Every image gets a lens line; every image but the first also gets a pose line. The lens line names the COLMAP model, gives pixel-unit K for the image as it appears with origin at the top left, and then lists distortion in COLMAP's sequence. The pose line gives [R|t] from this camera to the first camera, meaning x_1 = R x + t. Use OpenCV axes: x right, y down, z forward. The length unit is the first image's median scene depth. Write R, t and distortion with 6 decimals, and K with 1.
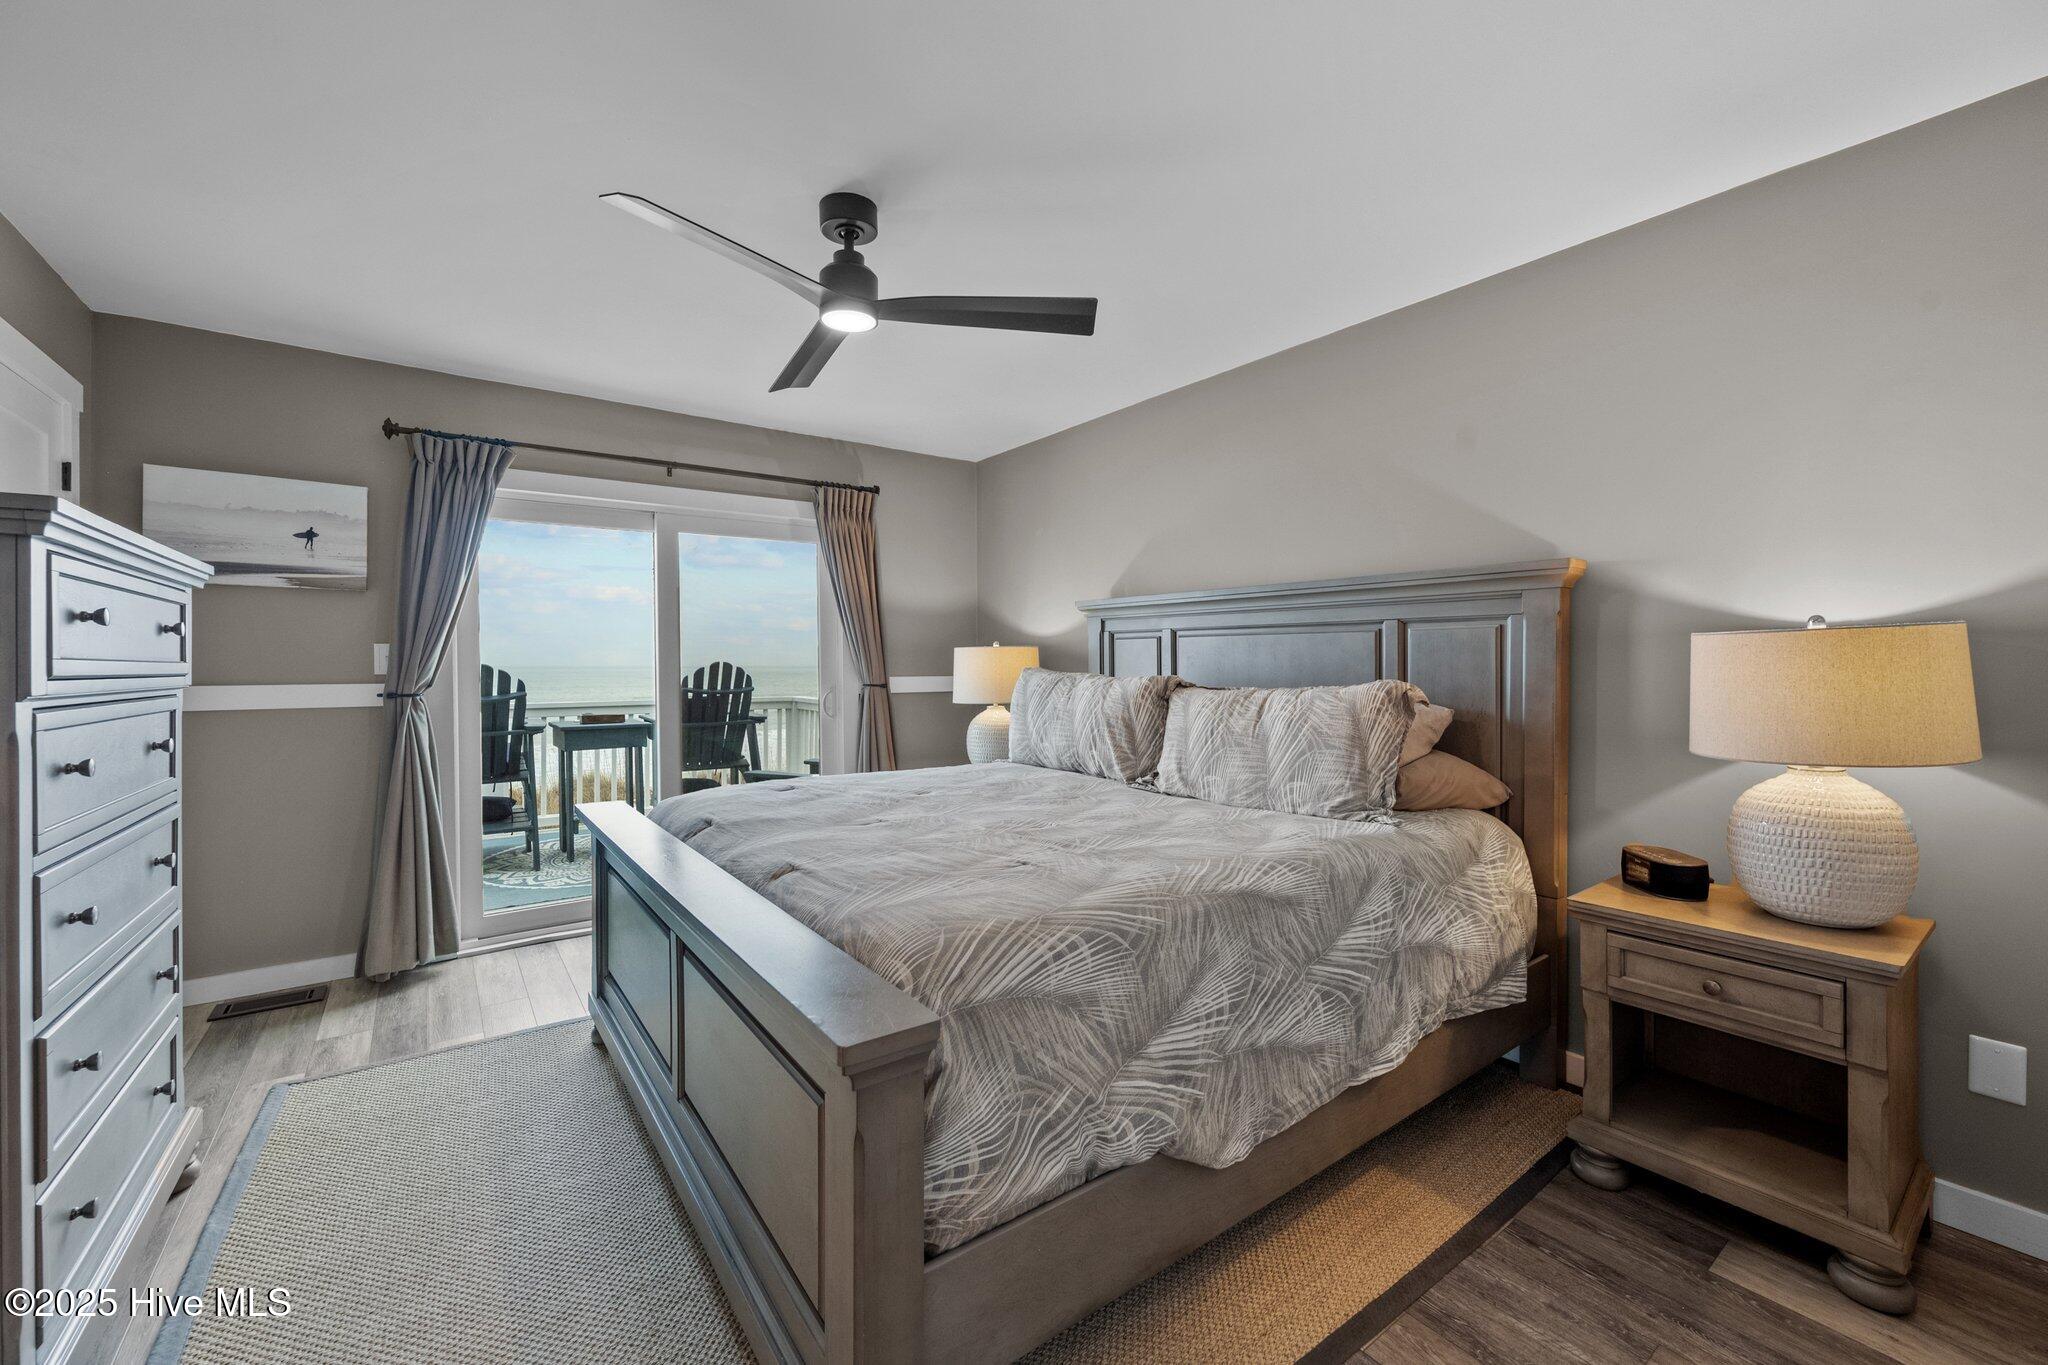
lens RADIAL K [[817.0, 0, 1027.8], [0, 817.0, 669.5], [0, 0, 1]] dist [0.003084, 0.000362]
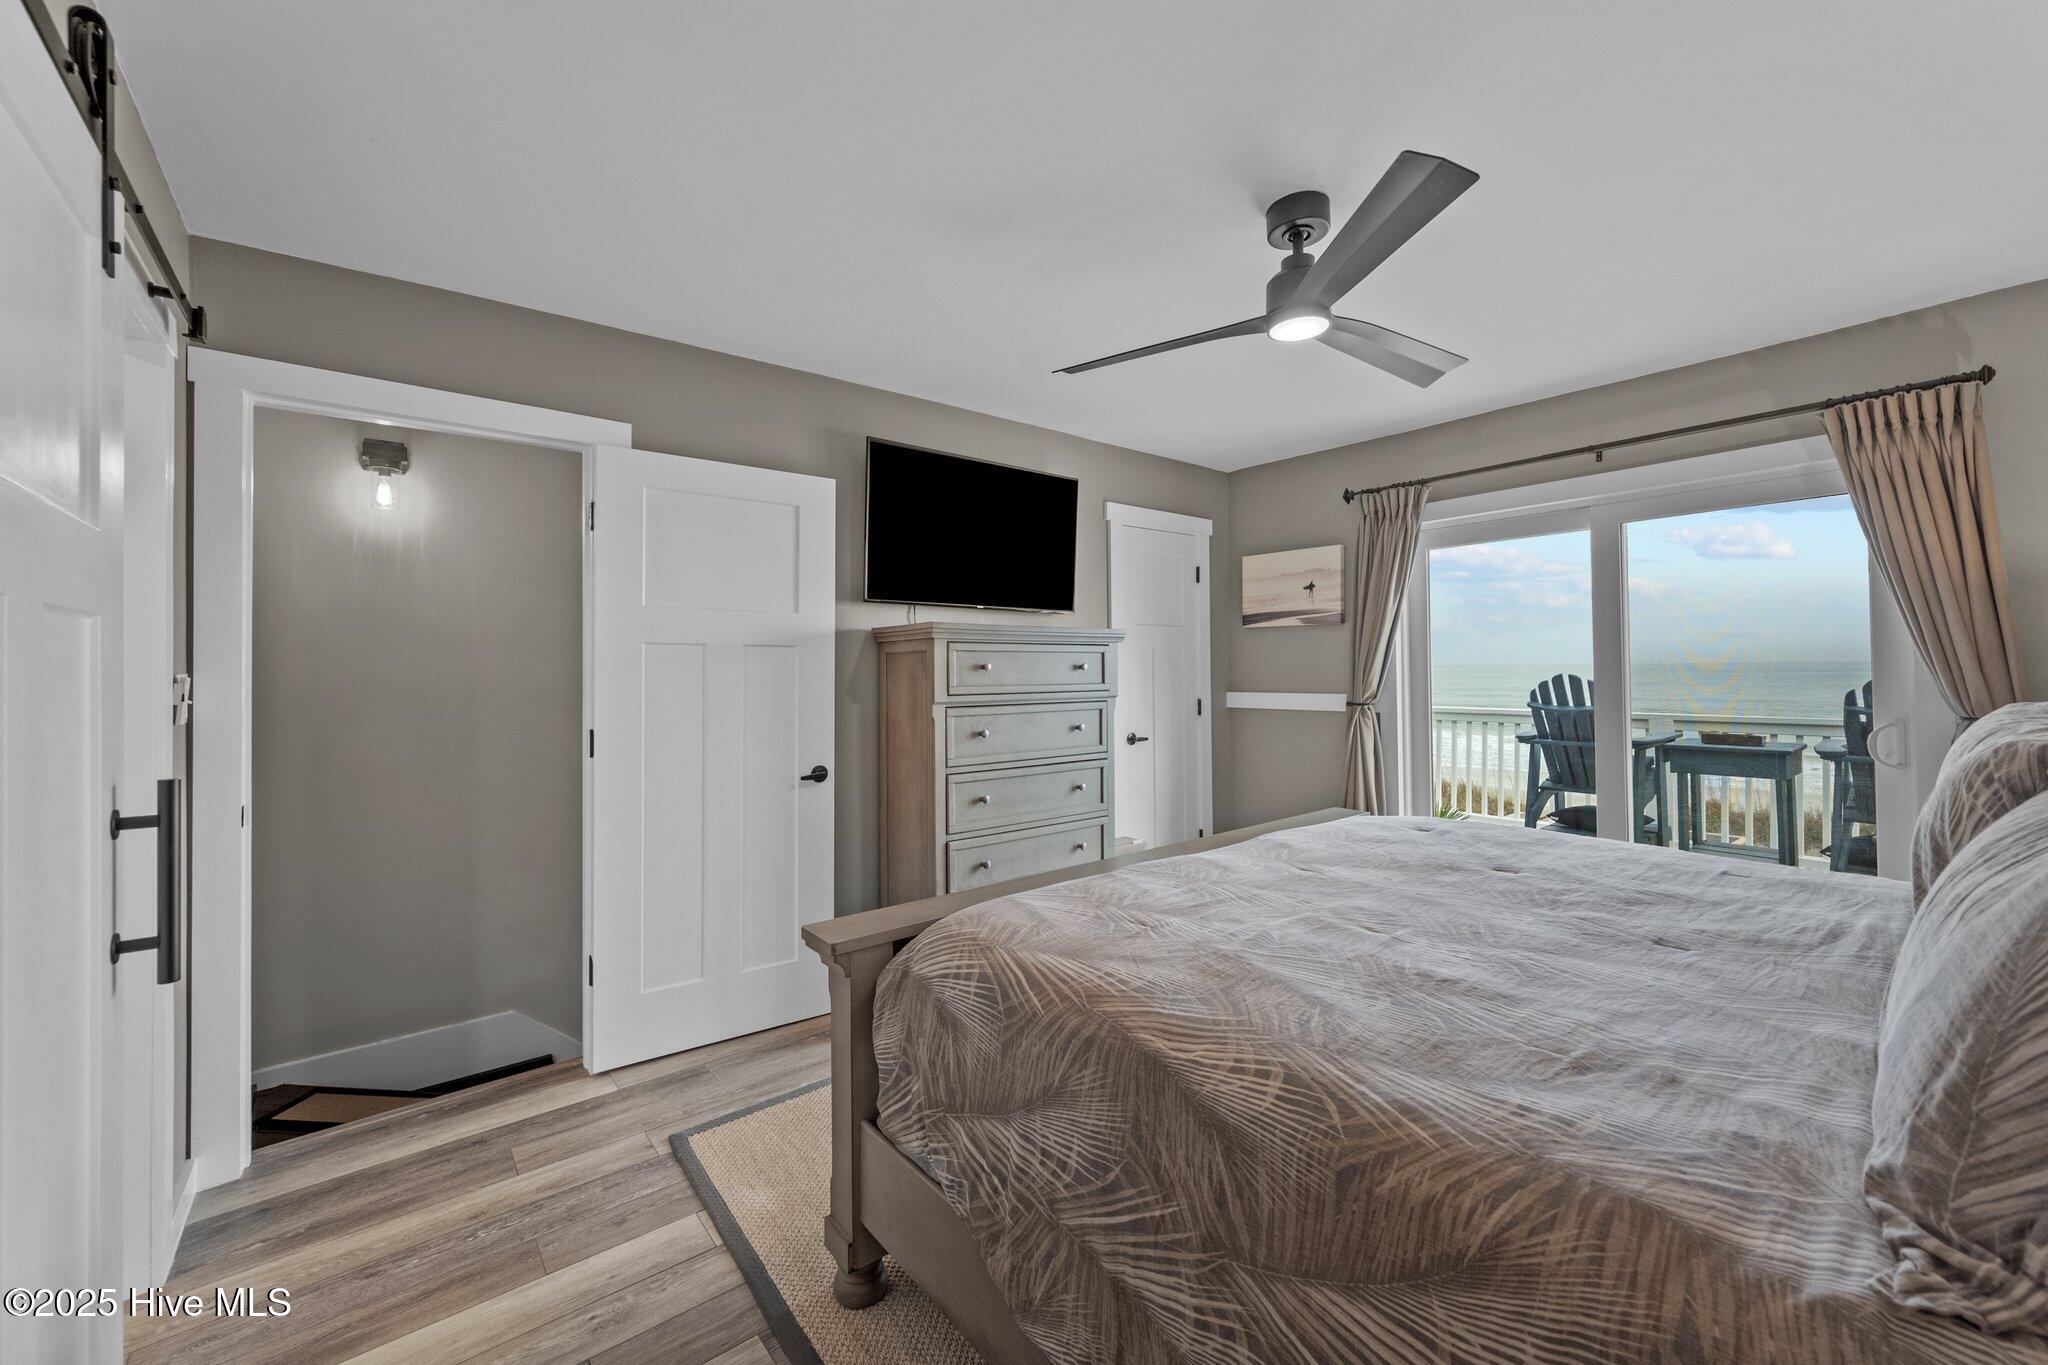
lens RADIAL K [[804.4, 0, 1027.4], [0, 804.4, 678.2], [0, 0, 1]] dist [-0.000032, -0.000066]
pose [[0.051896, 0.012633, -0.998573, 0.525188], [0.002976, 0.999914, 0.012805, -0.029089], [0.998648, -0.003636, 0.051853, 0.491074]]
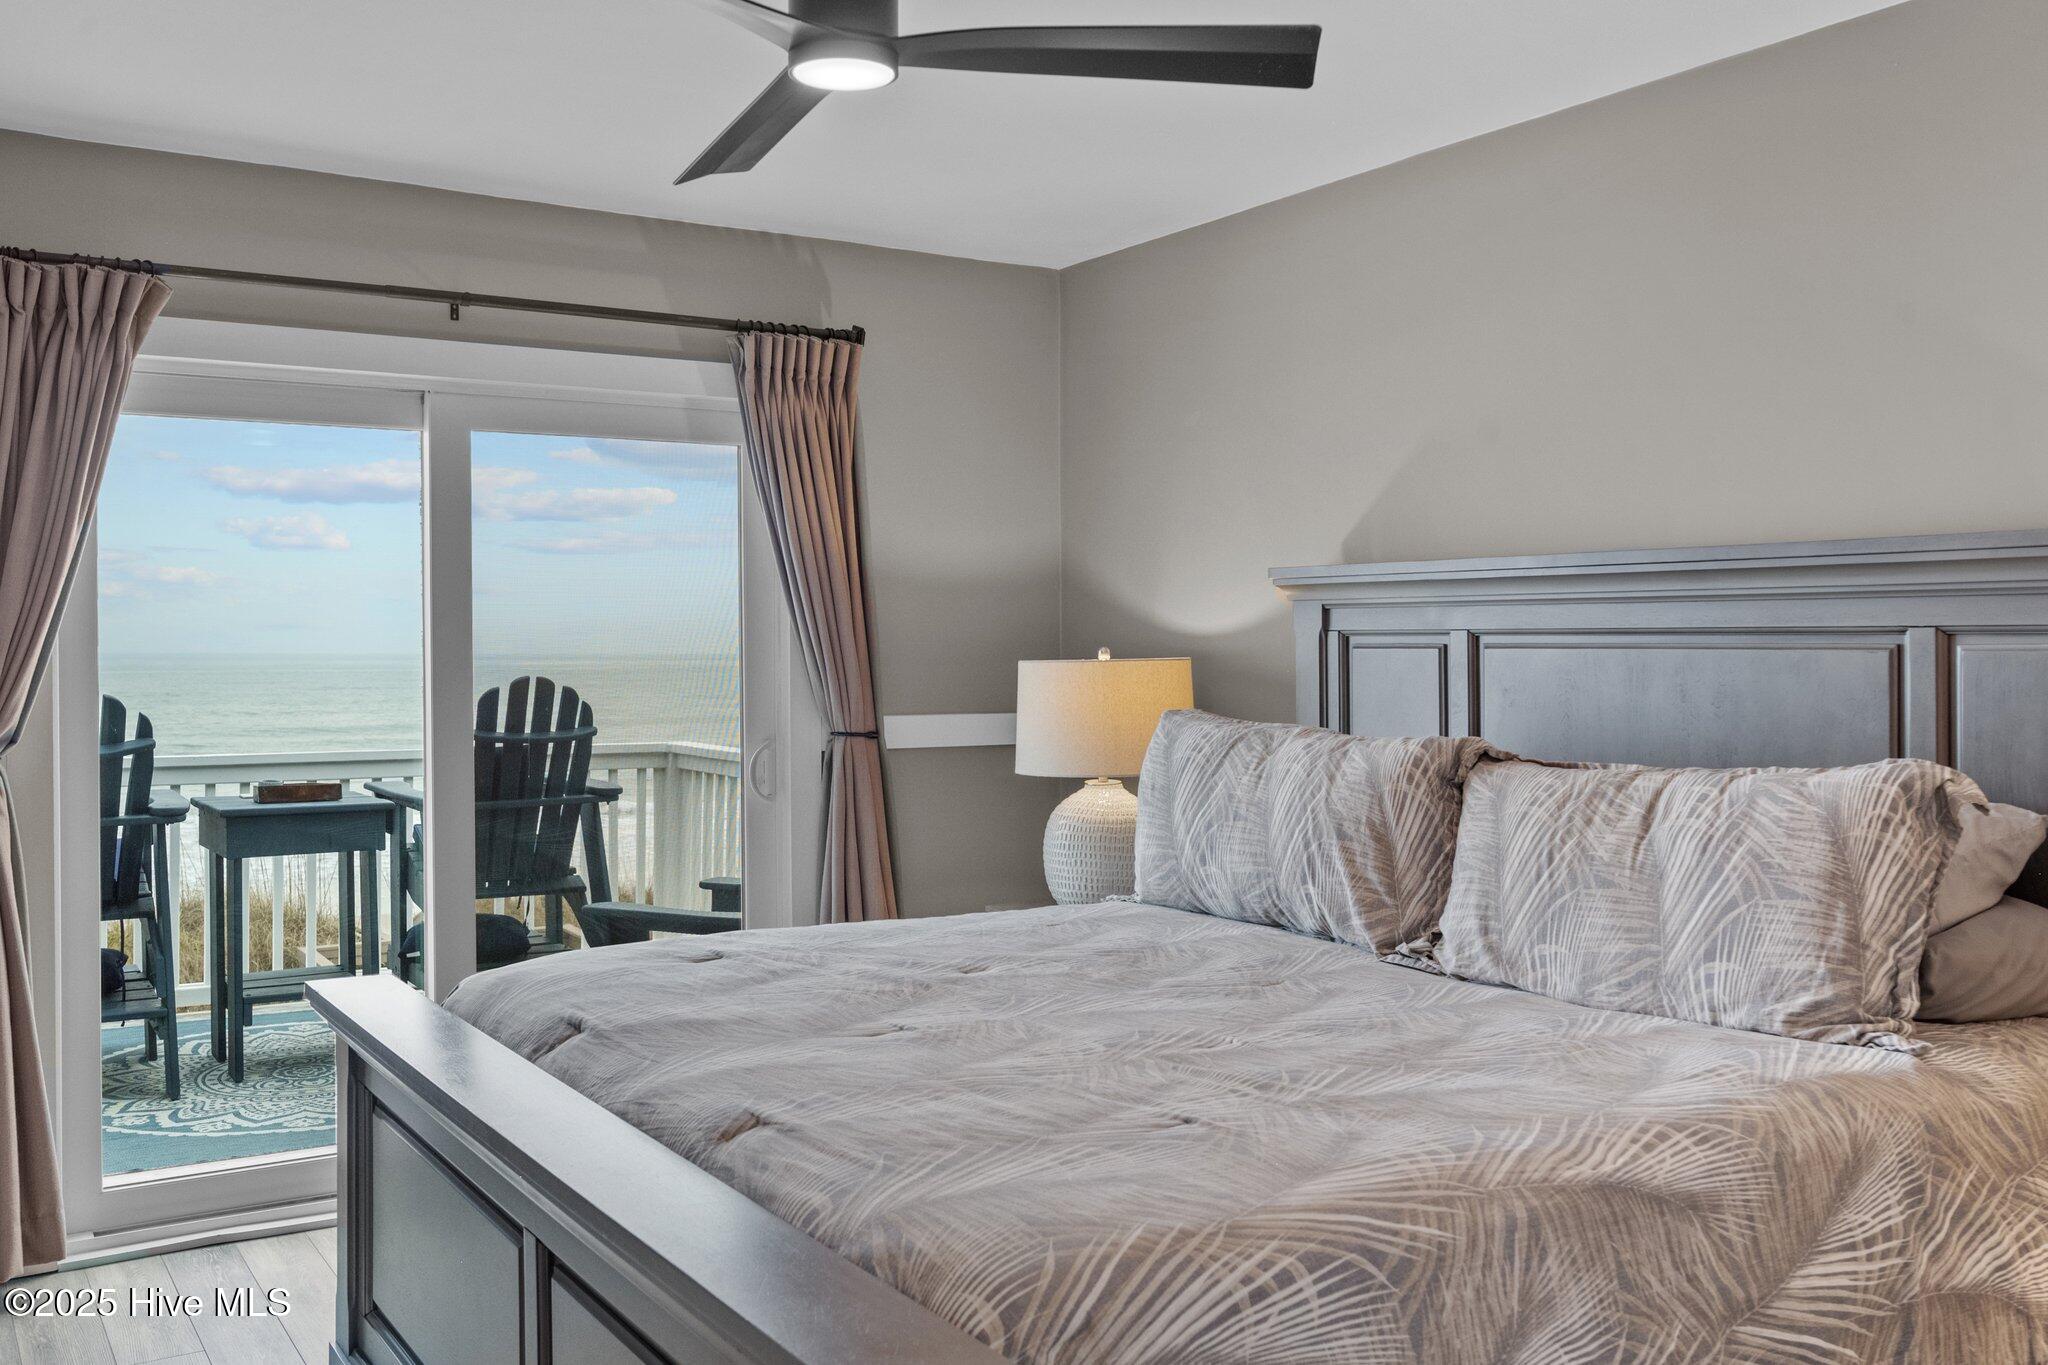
lens RADIAL K [[1806.3, 0, 1024.2], [0, 1806.3, 646.6], [0, 0, 1]] dist [-0.006188, 0.006443]
pose [[0.997624, 0.000830, -0.068889, -0.017591], [-0.001453, 0.999959, -0.008992, -0.036757], [0.068878, 0.009071, 0.997584, -0.111591]]
